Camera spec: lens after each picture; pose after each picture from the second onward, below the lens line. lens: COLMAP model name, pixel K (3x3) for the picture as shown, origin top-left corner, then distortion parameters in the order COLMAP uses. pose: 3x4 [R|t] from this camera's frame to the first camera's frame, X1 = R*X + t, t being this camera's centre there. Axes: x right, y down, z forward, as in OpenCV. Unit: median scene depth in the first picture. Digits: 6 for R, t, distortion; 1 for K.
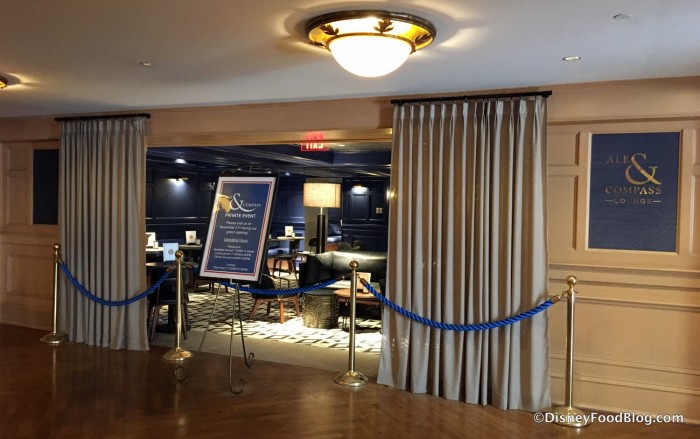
lens RADIAL K [[564.1, 0, 349.1], [0, 564.1, 219.7], [0, 0, 1]] dist [0.010818, 0.004473]
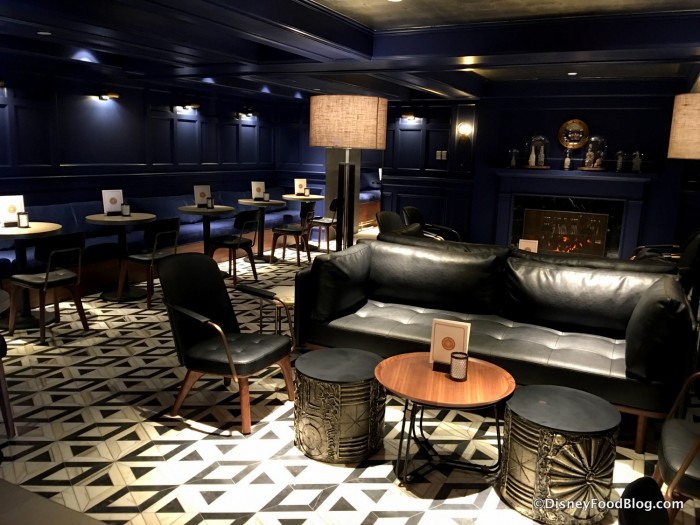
lens RADIAL K [[586.1, 0, 349.3], [0, 586.1, 263.0], [0, 0, 1]] dist [0.021328, 0.004467]
pose [[0.998383, 0.019186, -0.053512, -0.012687], [-0.009976, 0.985847, 0.167349, -0.006201], [0.055966, -0.166545, 0.984444, 0.331456]]
